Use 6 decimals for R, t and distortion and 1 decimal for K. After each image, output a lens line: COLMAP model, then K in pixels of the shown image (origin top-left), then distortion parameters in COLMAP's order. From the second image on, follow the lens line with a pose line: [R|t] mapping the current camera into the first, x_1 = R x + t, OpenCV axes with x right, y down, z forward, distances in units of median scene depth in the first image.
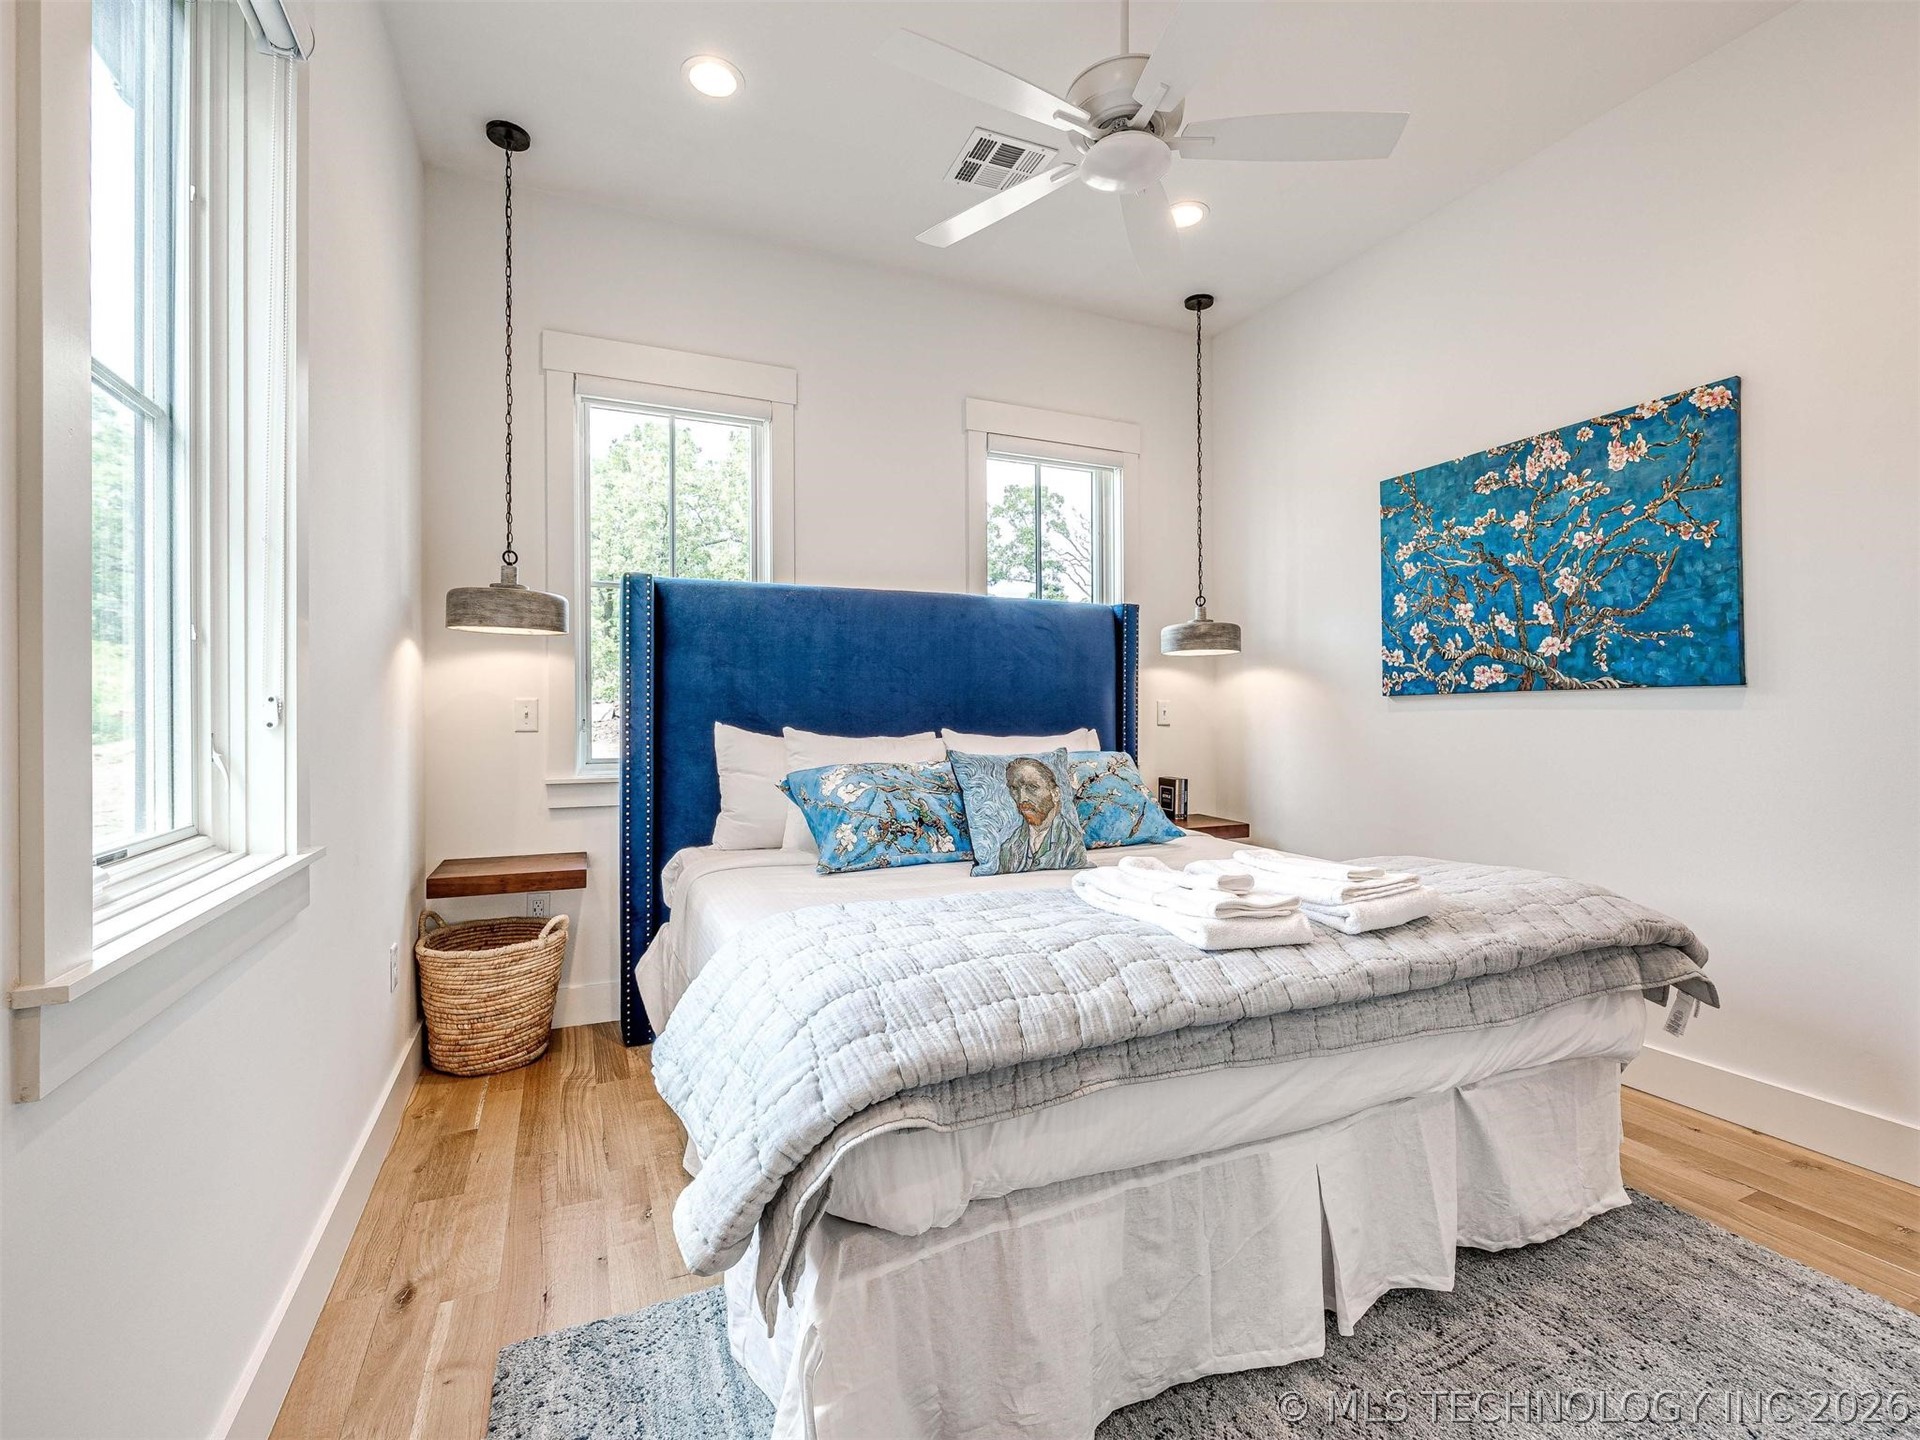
lens RADIAL K [[882.0, 0, 966.6], [0, 882.0, 722.2], [0, 0, 1]] dist [-0.009107, 0.002591]
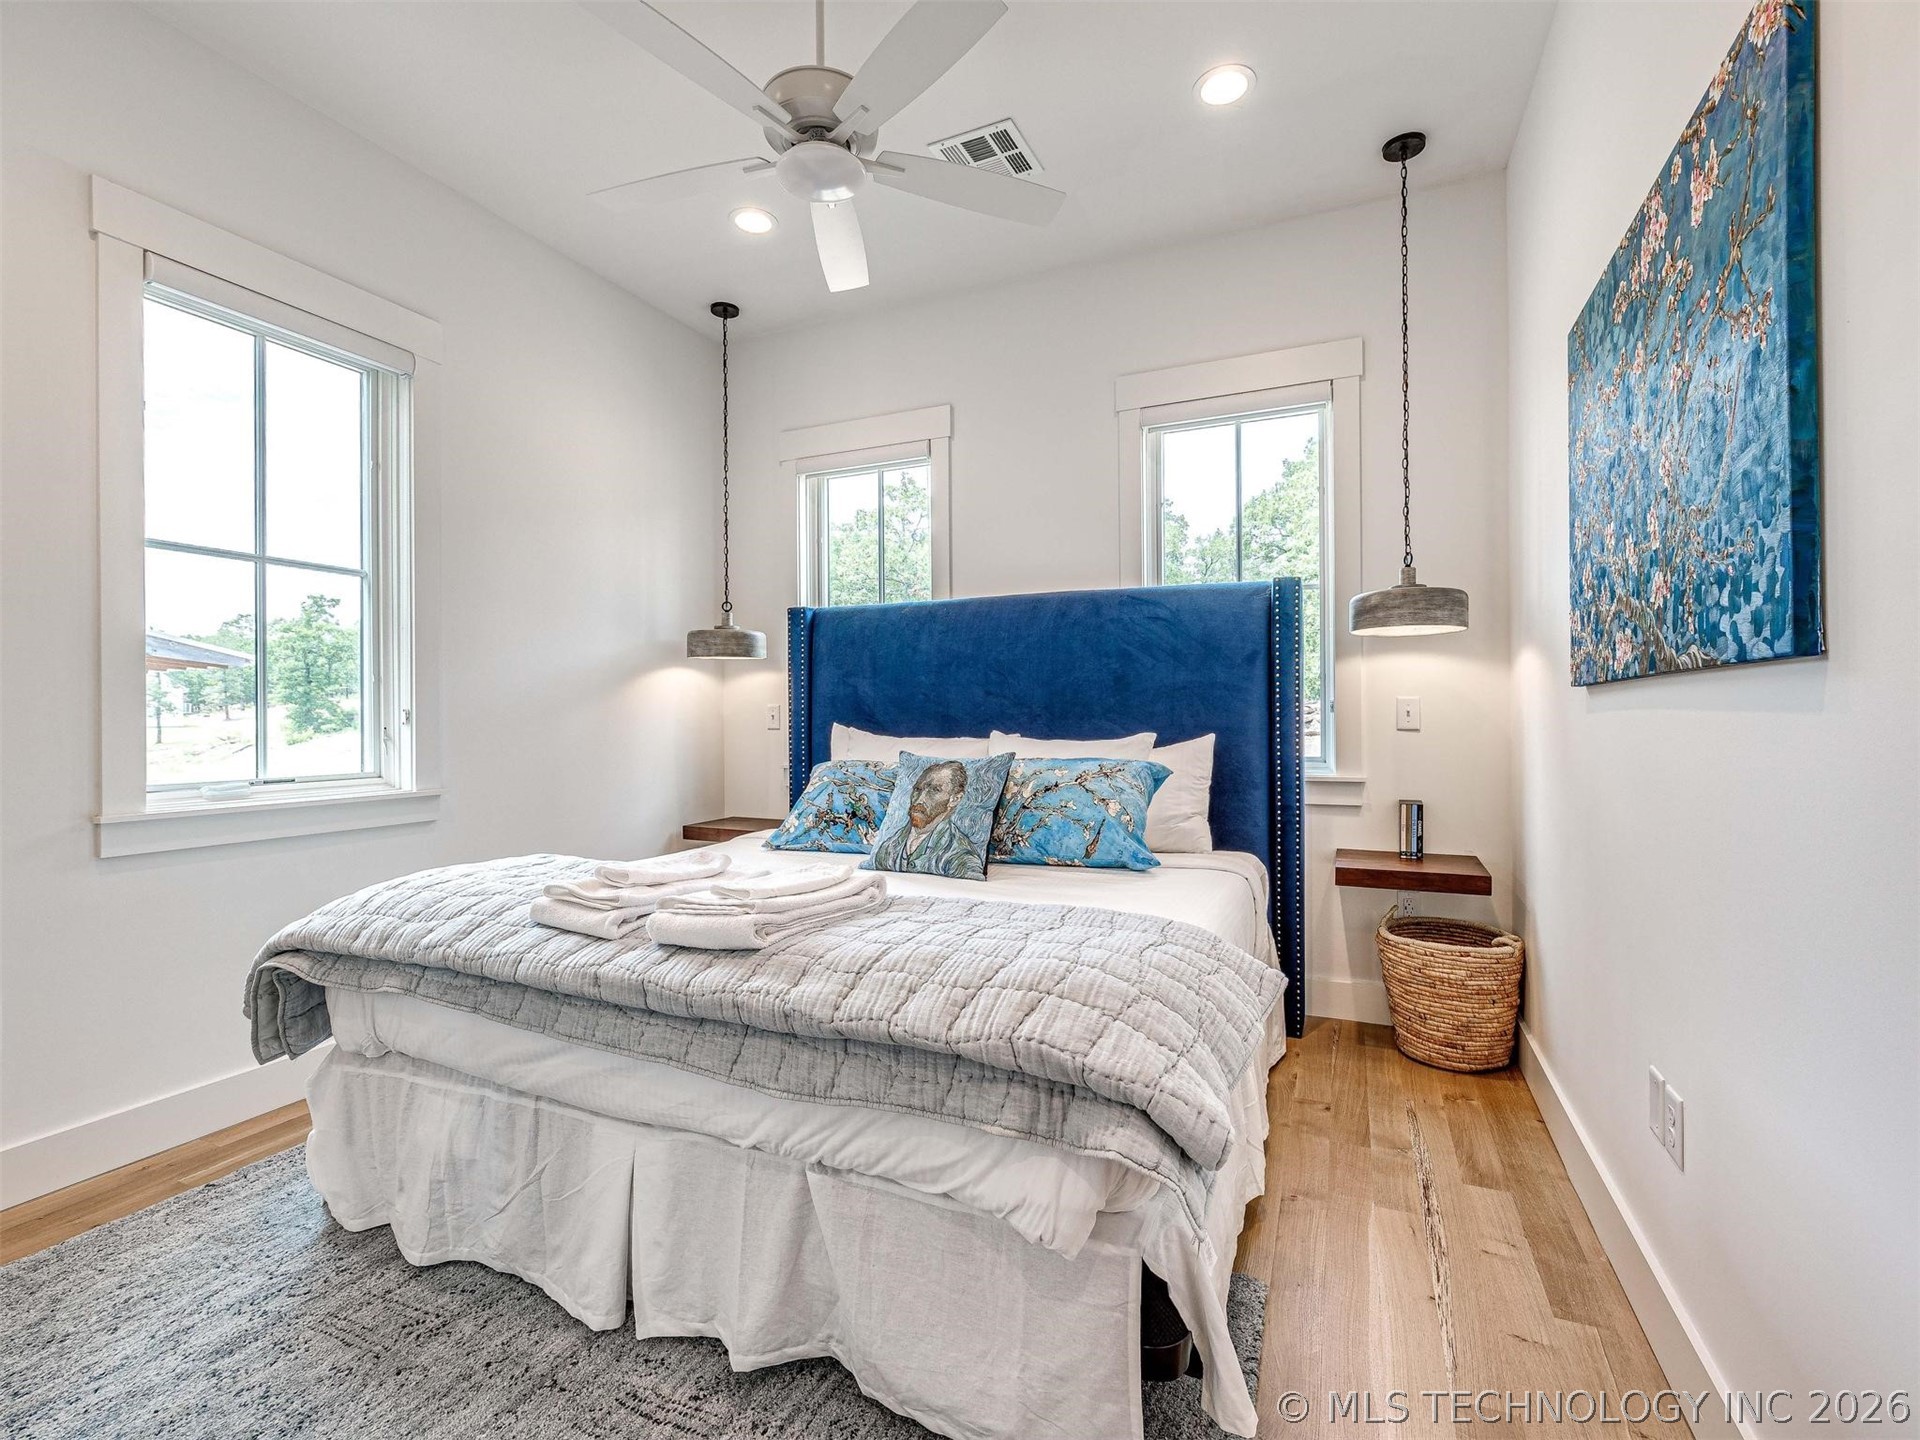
lens RADIAL K [[882.0, 0, 971.7], [0, 882.0, 732.2], [0, 0, 1]] dist [-0.009107, 0.002591]
pose [[0.655582, 0.012439, -0.755021, 0.779324], [-0.004582, 0.999911, 0.012495, -0.004062], [0.755110, -0.004732, 0.655581, 0.346075]]
